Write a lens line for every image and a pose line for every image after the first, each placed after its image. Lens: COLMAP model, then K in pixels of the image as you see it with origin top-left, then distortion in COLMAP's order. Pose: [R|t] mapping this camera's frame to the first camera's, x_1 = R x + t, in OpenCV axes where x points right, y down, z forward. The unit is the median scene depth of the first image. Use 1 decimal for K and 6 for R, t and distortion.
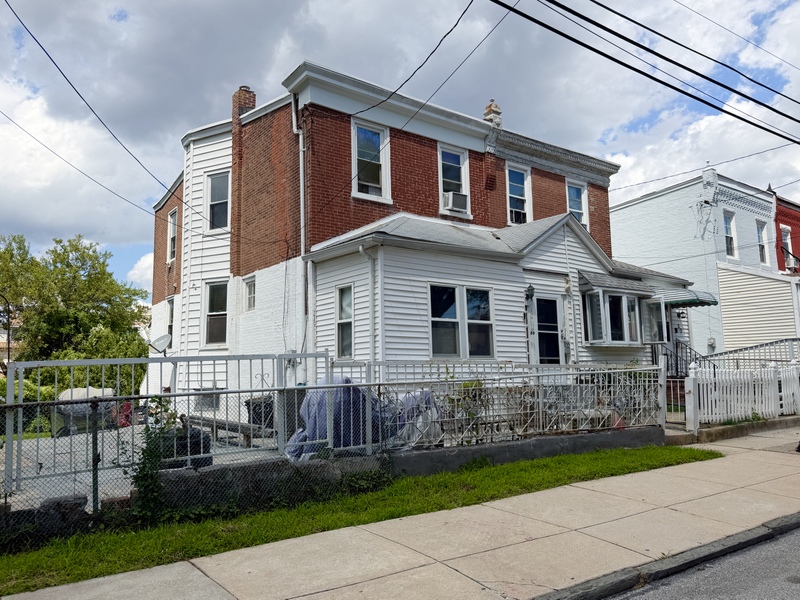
lens RADIAL K [[586.7, 0, 388.1], [0, 586.7, 295.4], [0, 0, 1]] dist [0.060521, -0.076572]
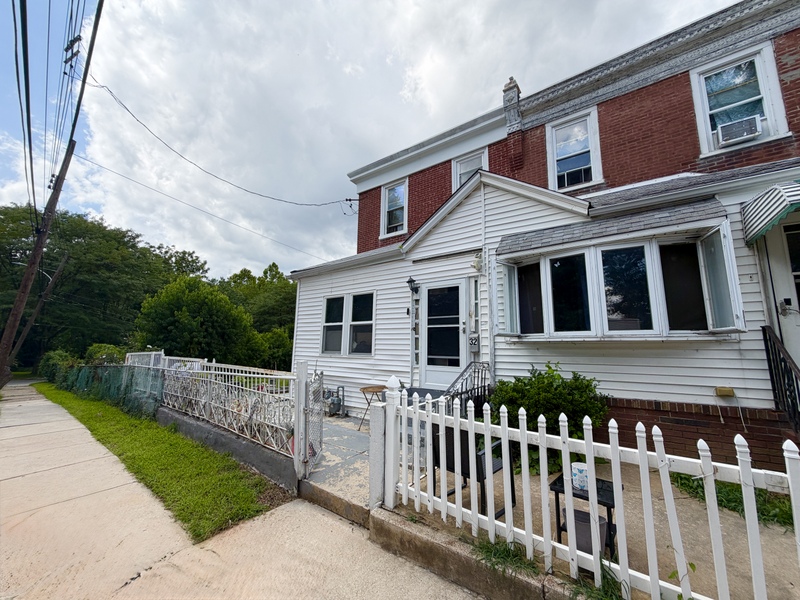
lens RADIAL K [[318.3, 0, 402.9], [0, 318.3, 302.3], [0, 0, 1]] dist [-0.001539, 0.001114]
pose [[0.312713, -0.121660, -0.942024, 0.659948], [0.106058, 0.990034, -0.092654, 0.061852], [0.943908, -0.070935, 0.322499, 0.768595]]
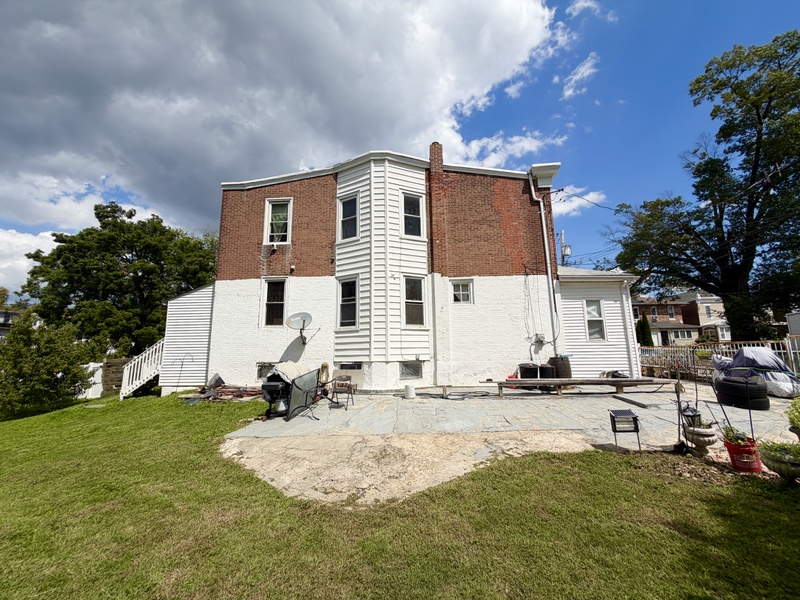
lens RADIAL K [[318.3, 0, 397.6], [0, 318.3, 300.4], [0, 0, 1]] dist [-0.001539, 0.001114]
pose [[0.633022, 0.131742, 0.762841, -1.015293], [-0.095065, 0.991184, -0.092290, 0.115714], [-0.768274, -0.014098, 0.639966, 0.717876]]
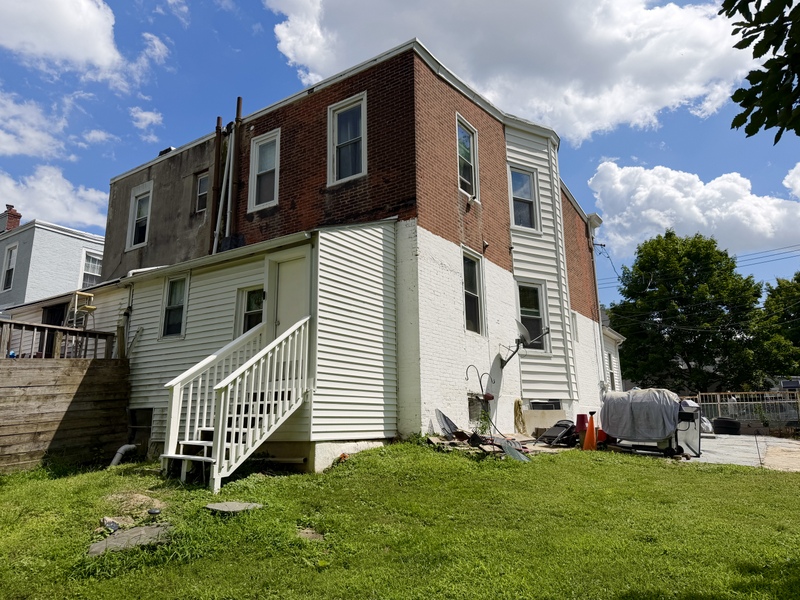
lens RADIAL K [[560.3, 0, 402.1], [0, 560.3, 292.8], [0, 0, 1]] dist [0.055166, -0.067173]
pose [[-0.336689, 0.234828, 0.911864, -1.351612], [-0.106137, 0.952767, -0.284551, 0.342500], [-0.935615, -0.192588, -0.295863, 1.910256]]
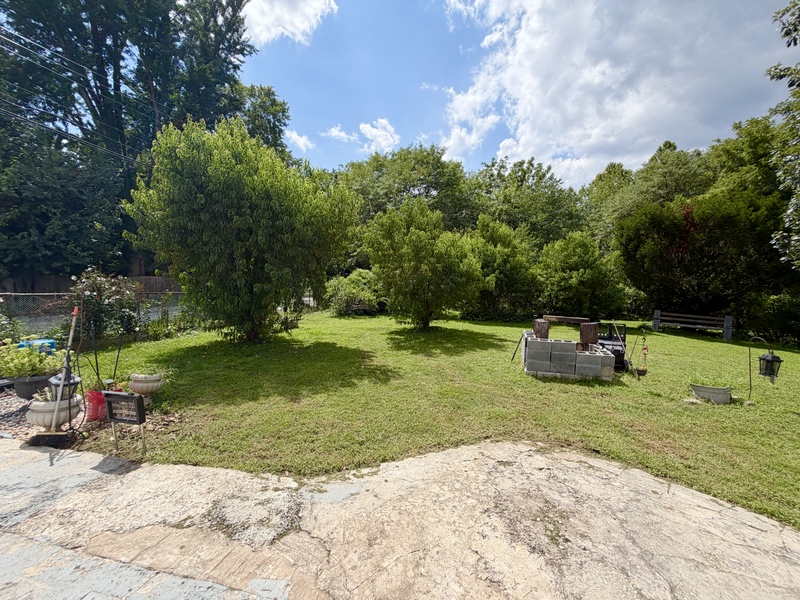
lens RADIAL K [[318.3, 0, 396.8], [0, 318.3, 300.6], [0, 0, 1]] dist [-0.001539, 0.001114]
pose [[-0.751508, 0.064944, -0.656520, -0.530961], [0.094093, 0.995521, -0.009228, 0.140756], [0.652980, -0.068709, -0.754252, 1.066742]]
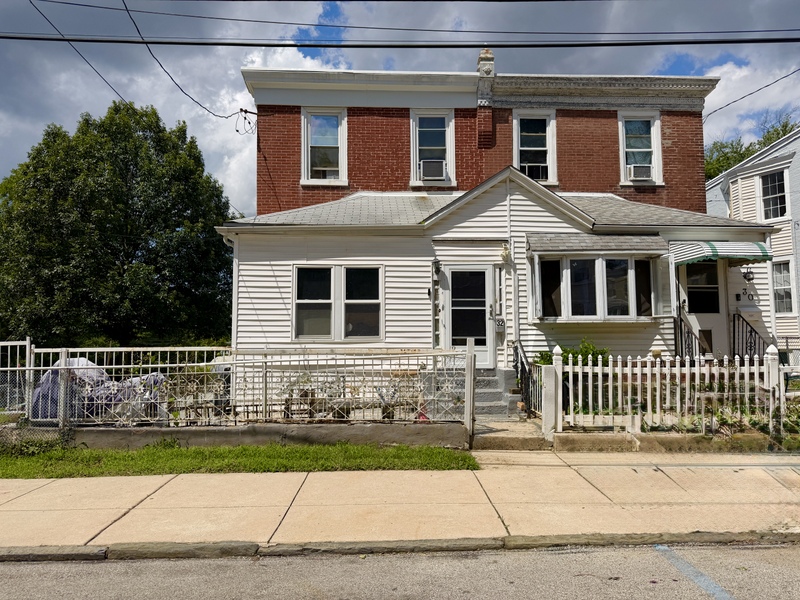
lens RADIAL K [[560.3, 0, 405.6], [0, 560.3, 297.2], [0, 0, 1]] dist [0.055166, -0.067173]
pose [[0.838742, -0.033140, -0.543520, 0.623224], [0.064953, 0.997109, 0.039436, 0.005710], [0.540642, -0.068380, 0.838469, 0.234970]]
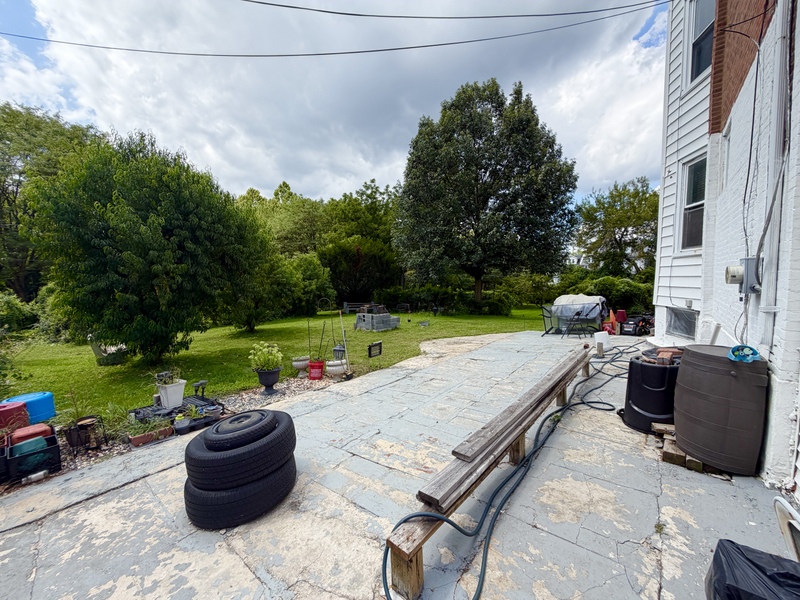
lens RADIAL K [[318.3, 0, 398.9], [0, 318.3, 302.0], [0, 0, 1]] dist [-0.001539, 0.001114]
pose [[0.255840, 0.084030, -0.963060, -0.010882], [0.140968, 0.982324, 0.123160, 0.058792], [0.956386, -0.167270, 0.239472, 0.674677]]
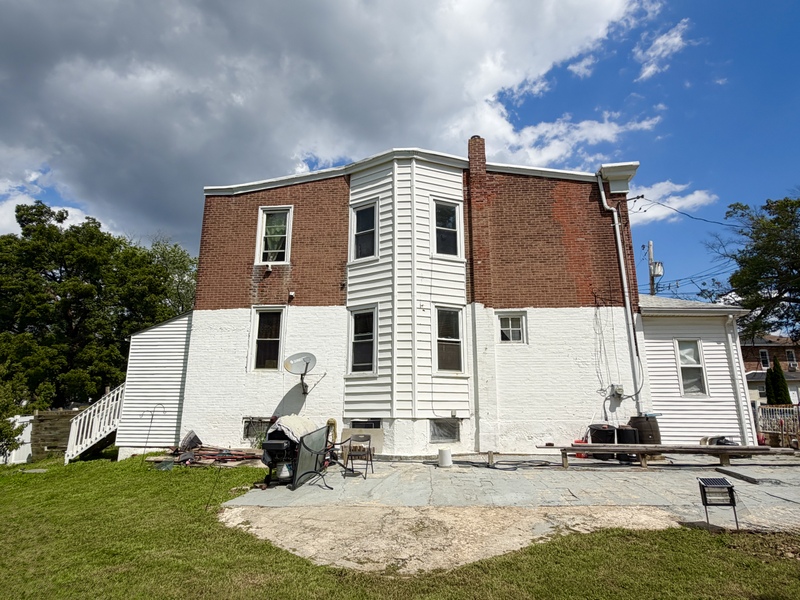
lens RADIAL K [[457.6, 0, 397.0], [0, 457.6, 302.9], [0, 0, 1]] dist [0.000967, 0.000999]
pose [[0.660316, 0.190746, 0.726360, -1.101650], [-0.108813, 0.981300, -0.158775, 0.121703], [-0.743063, 0.025804, 0.668724, 0.679158]]
